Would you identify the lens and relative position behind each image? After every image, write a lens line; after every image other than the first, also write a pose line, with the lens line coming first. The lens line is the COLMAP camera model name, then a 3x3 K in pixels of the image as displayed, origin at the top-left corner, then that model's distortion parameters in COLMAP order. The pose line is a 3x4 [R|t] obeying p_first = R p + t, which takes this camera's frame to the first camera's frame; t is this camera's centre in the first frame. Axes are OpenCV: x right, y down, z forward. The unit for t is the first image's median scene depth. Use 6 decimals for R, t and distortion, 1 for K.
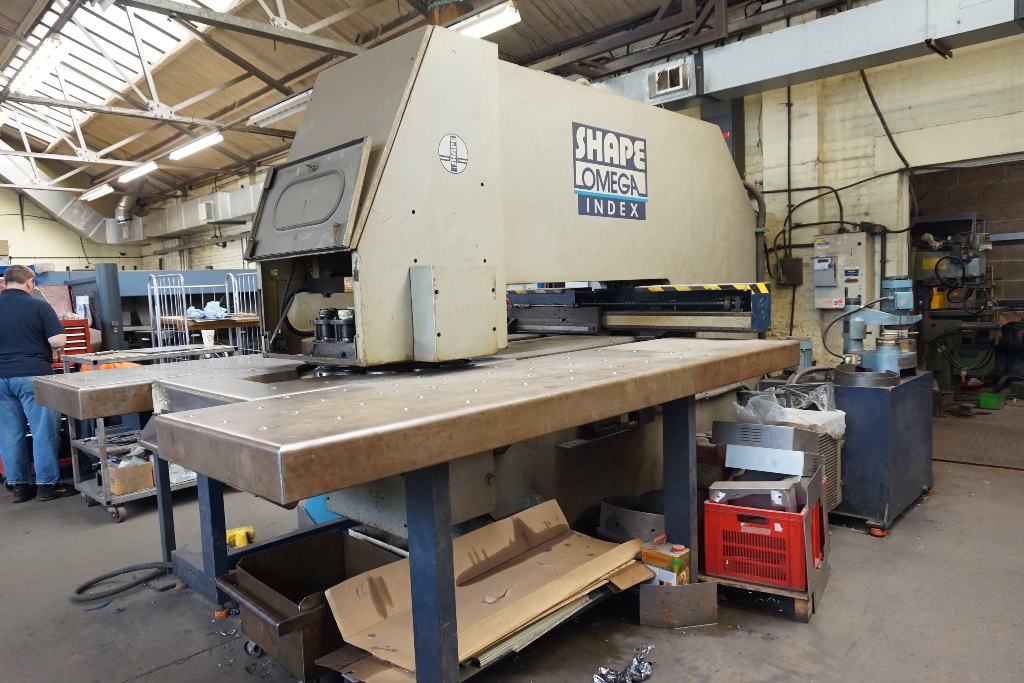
lens RADIAL K [[706.4, 0, 512.0], [0, 706.4, 341.5], [0, 0, 1]] dist [-0.033771, 0.026540]
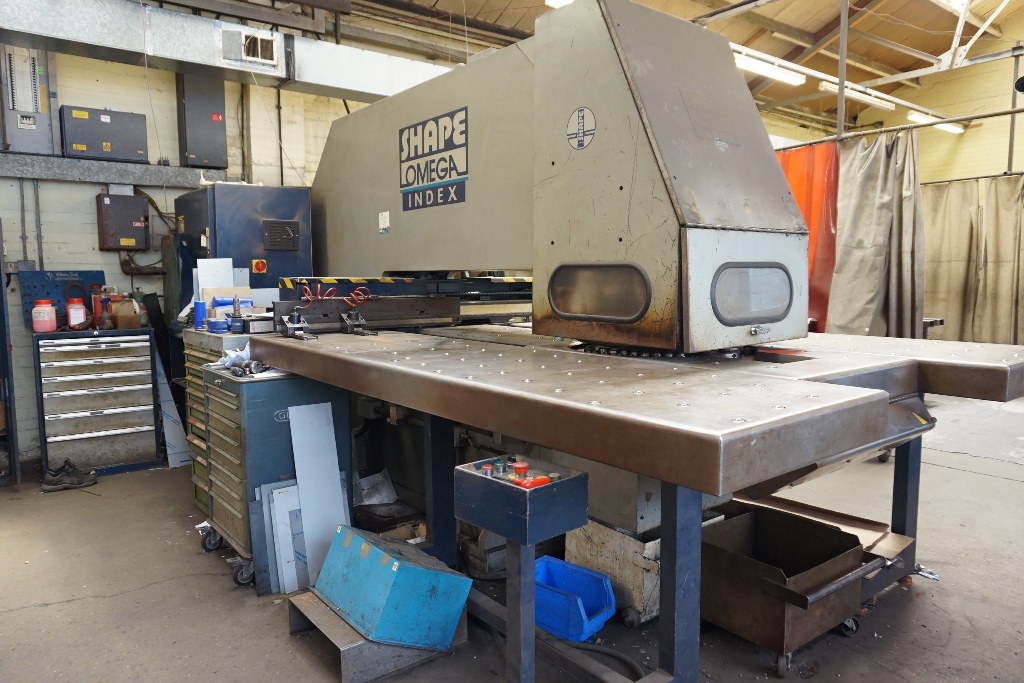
lens RADIAL K [[706.4, 0, 512.0], [0, 706.4, 341.5], [0, 0, 1]] dist [-0.033771, 0.026540]
pose [[-0.160059, 0.124391, -0.979238, 1.112497], [-0.068447, 0.988242, 0.136722, -0.132337], [0.984731, 0.088909, -0.149663, 1.273708]]
